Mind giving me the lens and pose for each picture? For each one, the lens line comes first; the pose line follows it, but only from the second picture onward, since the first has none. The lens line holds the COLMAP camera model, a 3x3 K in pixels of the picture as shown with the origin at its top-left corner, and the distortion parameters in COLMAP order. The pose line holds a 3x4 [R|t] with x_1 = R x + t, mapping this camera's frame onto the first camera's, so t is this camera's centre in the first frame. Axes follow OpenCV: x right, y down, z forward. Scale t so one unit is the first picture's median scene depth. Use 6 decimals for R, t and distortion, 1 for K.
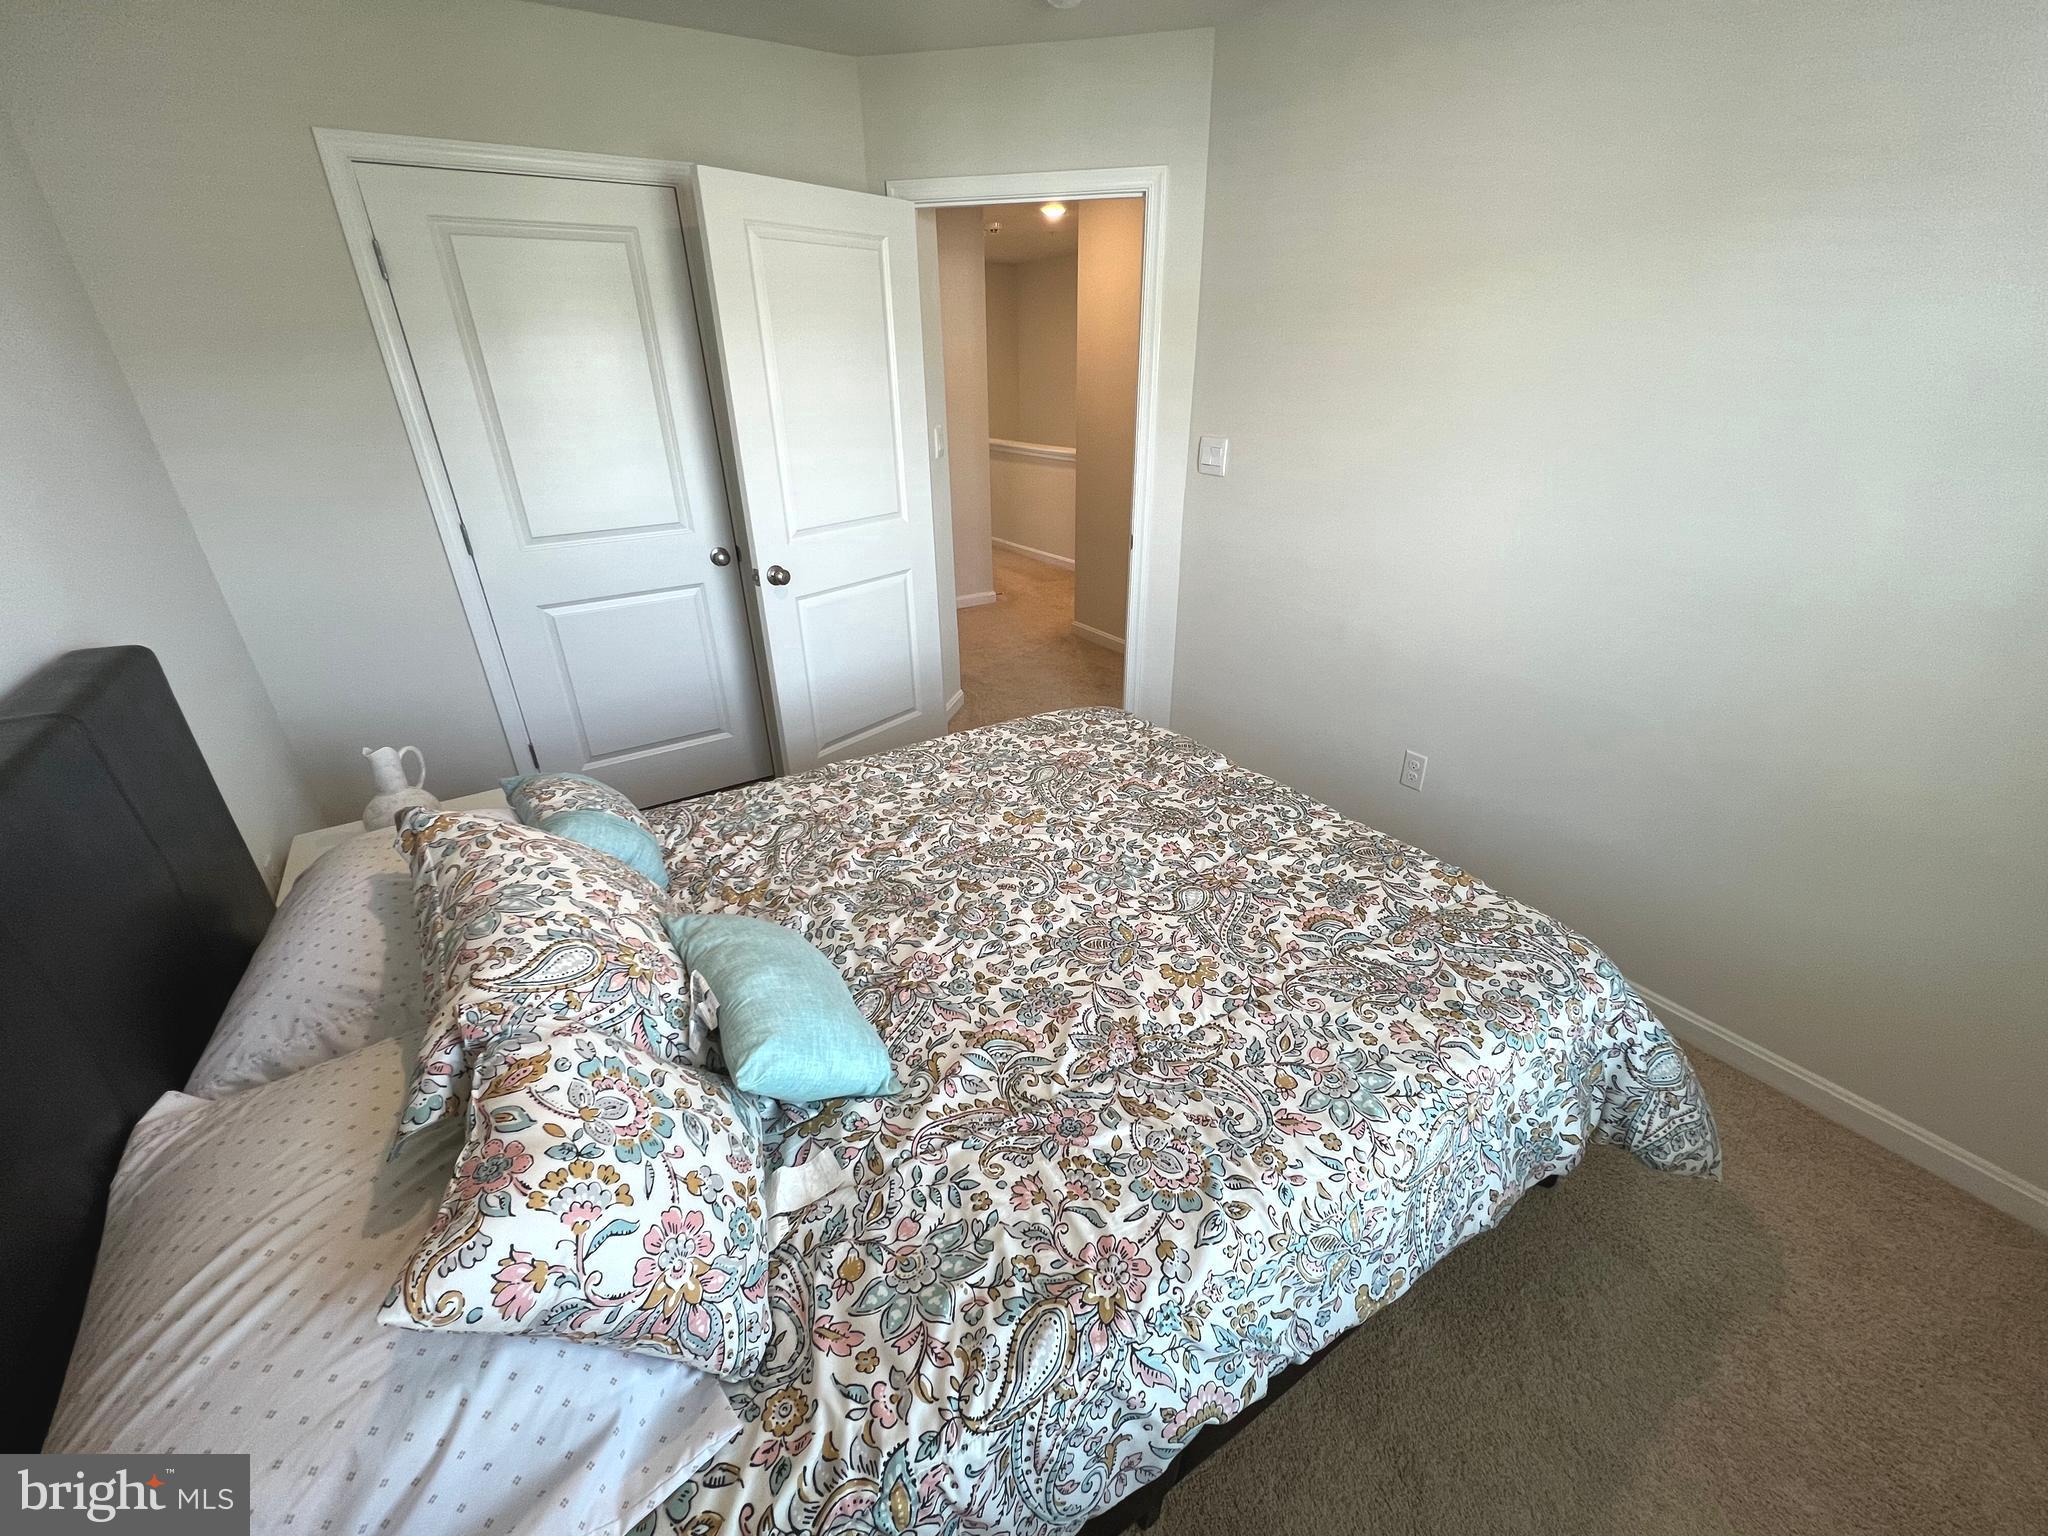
lens RADIAL K [[822.4, 0, 1018.2], [0, 822.4, 767.7], [0, 0, 1]] dist [-0.002467, -0.001001]
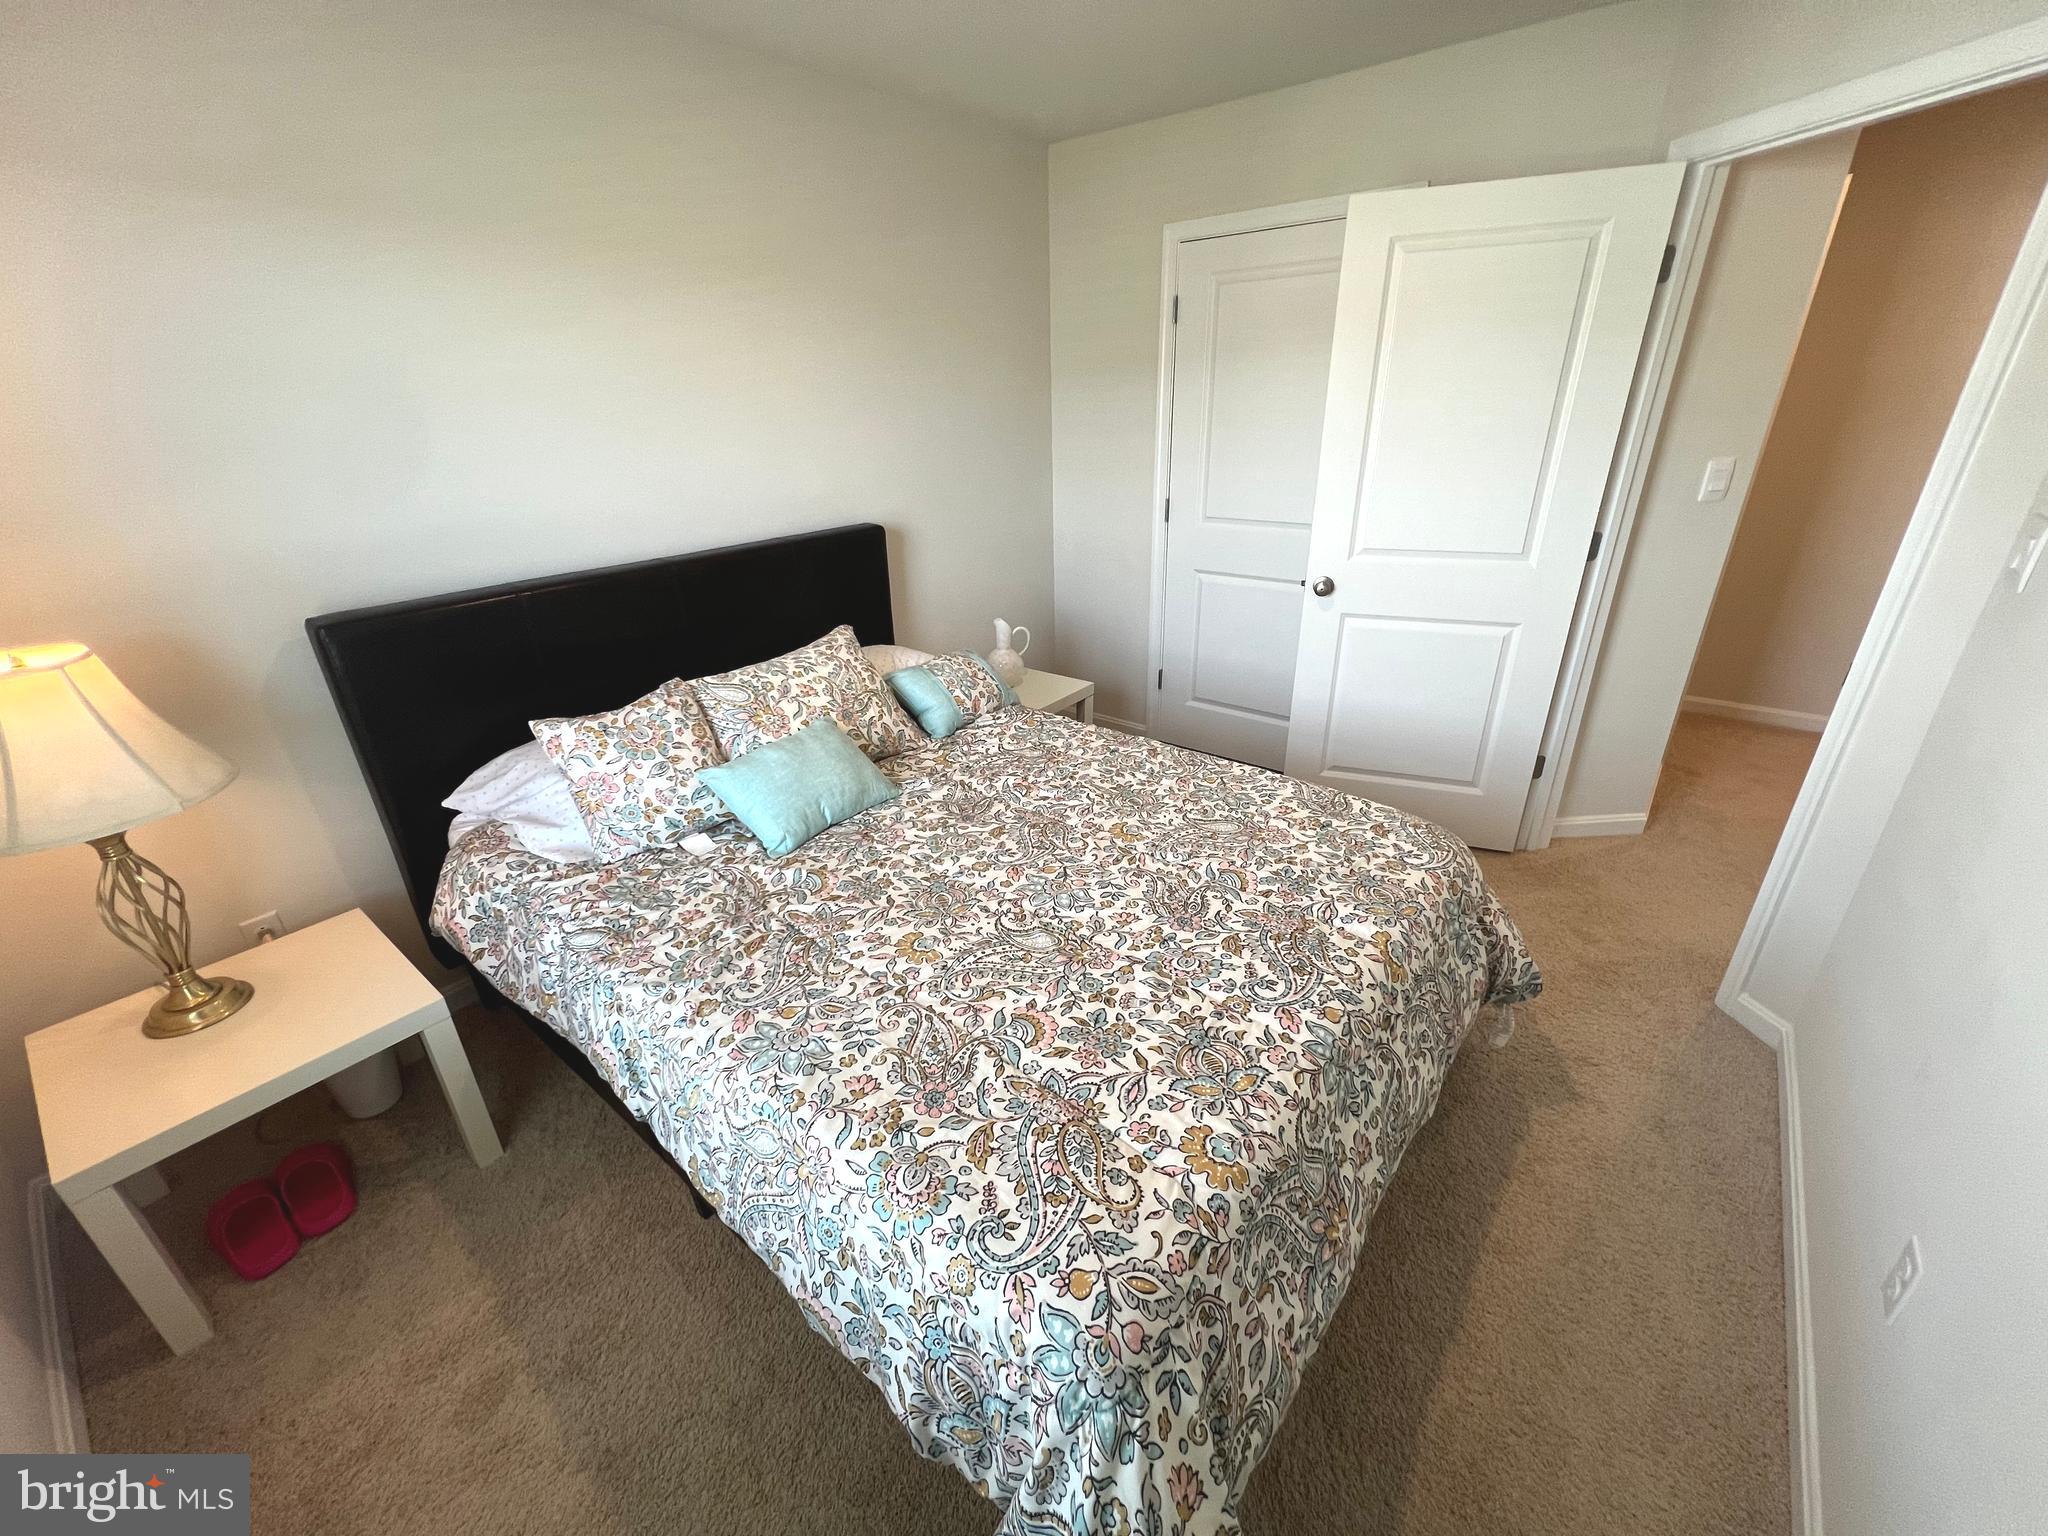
lens RADIAL K [[822.4, 0, 1024.7], [0, 822.4, 766.6], [0, 0, 1]] dist [-0.002467, -0.001001]
pose [[0.316510, 0.397208, -0.861421, 1.008287], [-0.397053, 0.880204, 0.259981, -0.281204], [0.861493, 0.259743, 0.436306, 0.533408]]
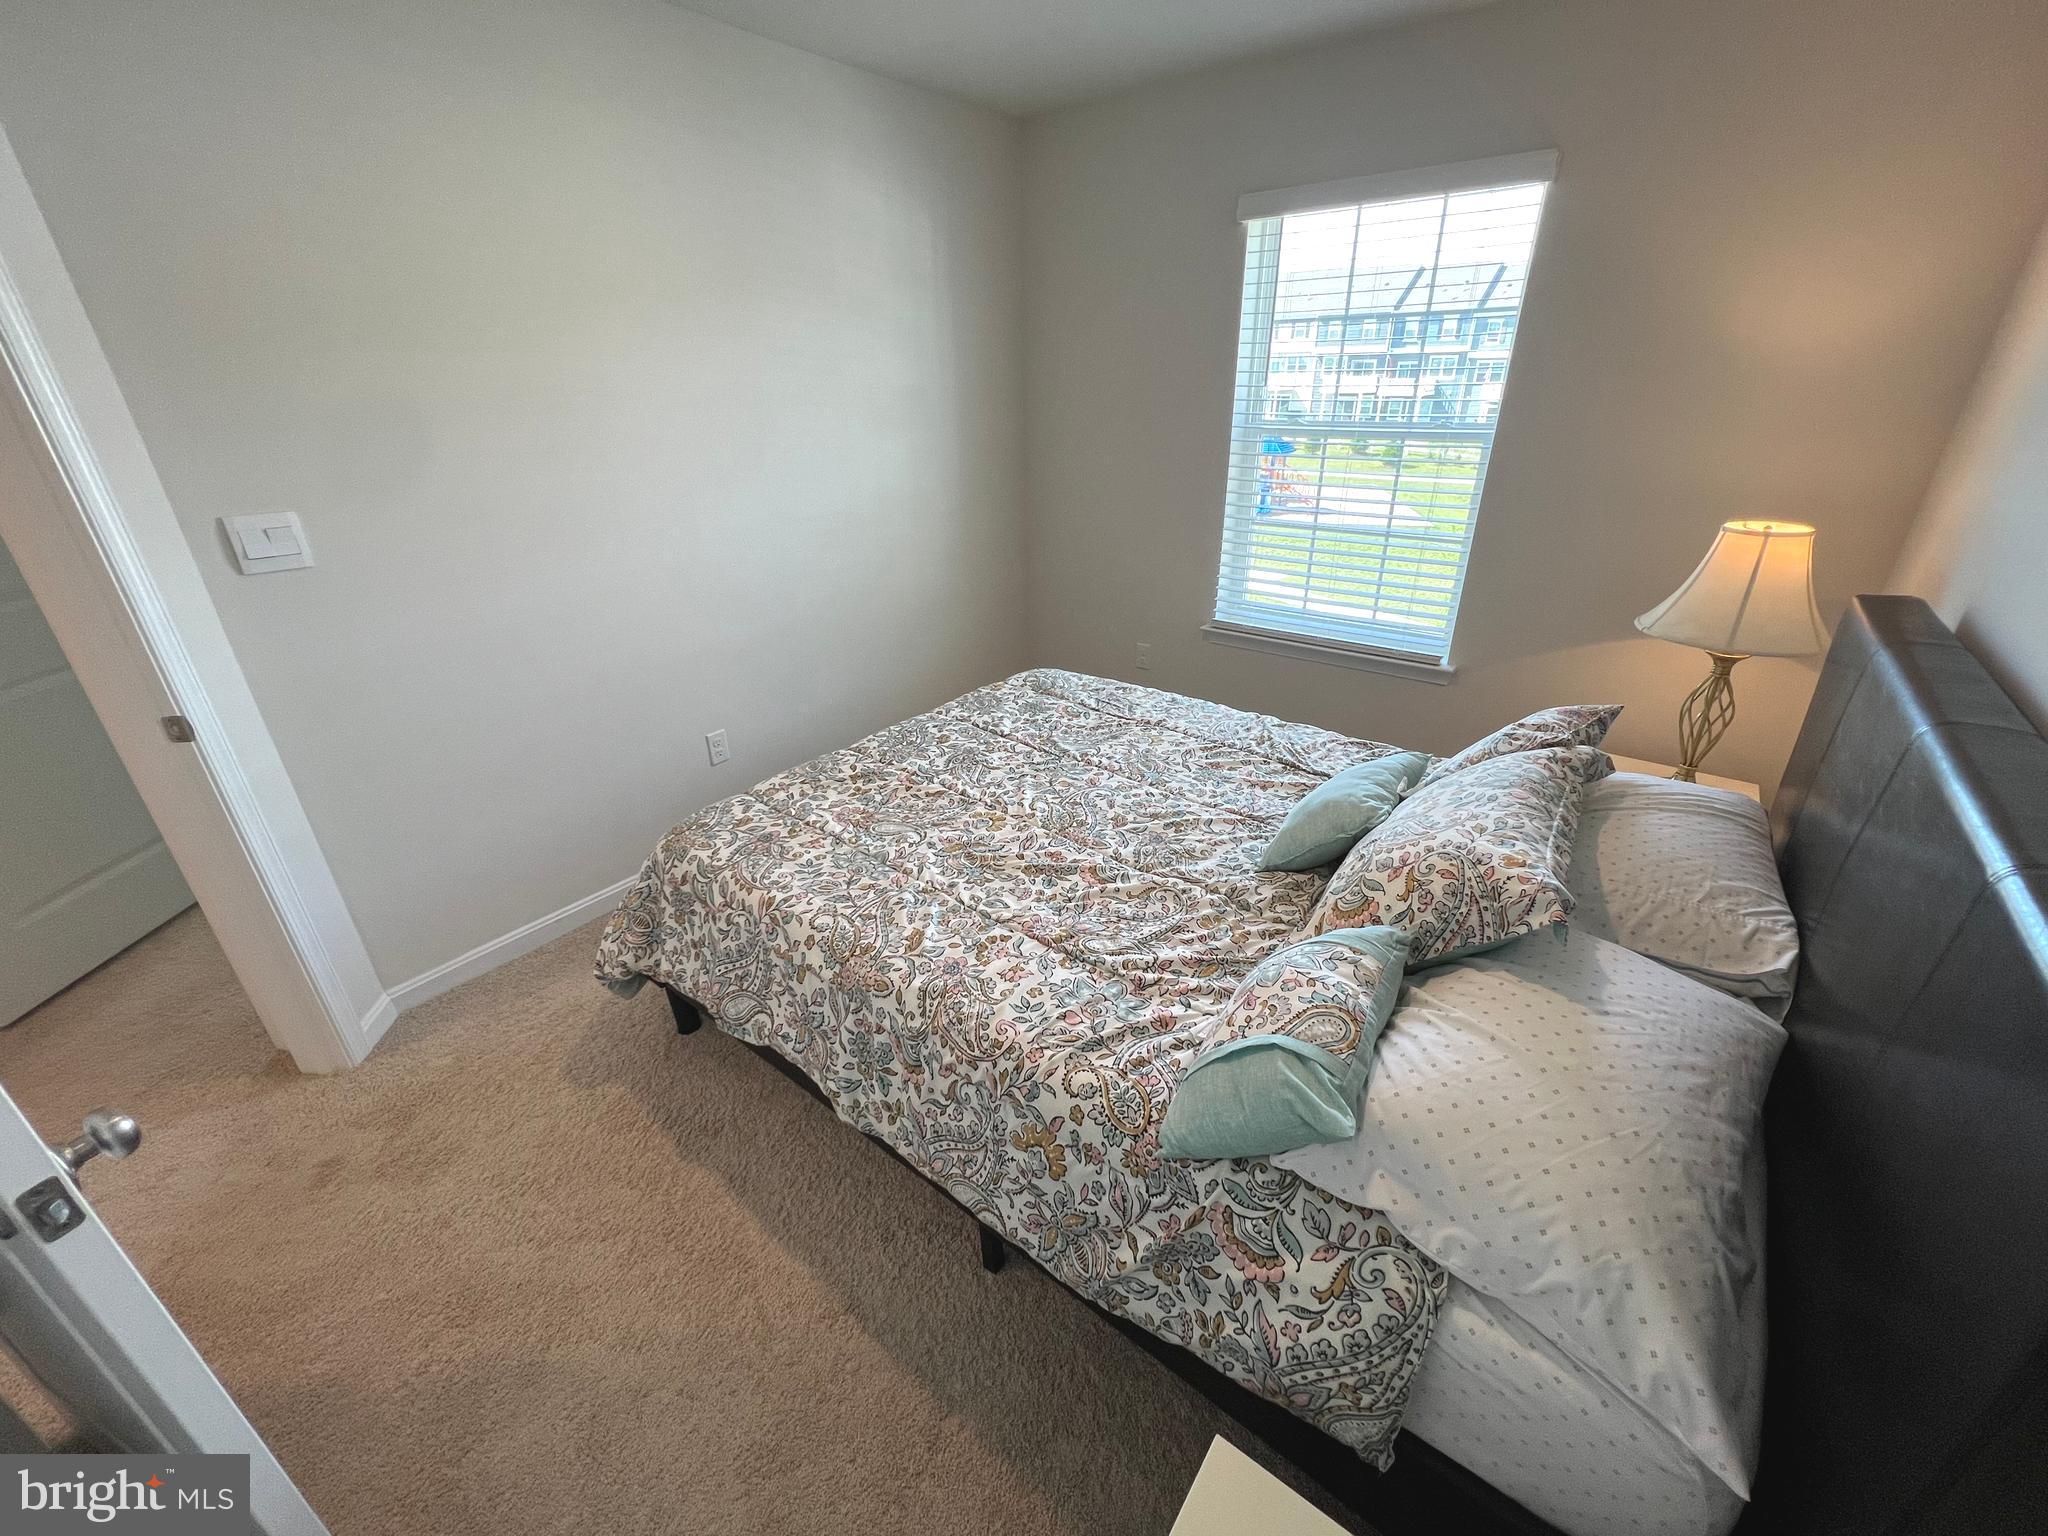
lens RADIAL K [[822.4, 0, 1028.6], [0, 822.4, 760.2], [0, 0, 1]] dist [-0.002467, -0.001001]
pose [[-0.330506, -0.381421, 0.863298, -1.069492], [0.434848, 0.750289, 0.497969, -0.601628], [-0.837659, 0.539985, -0.082115, 1.248519]]
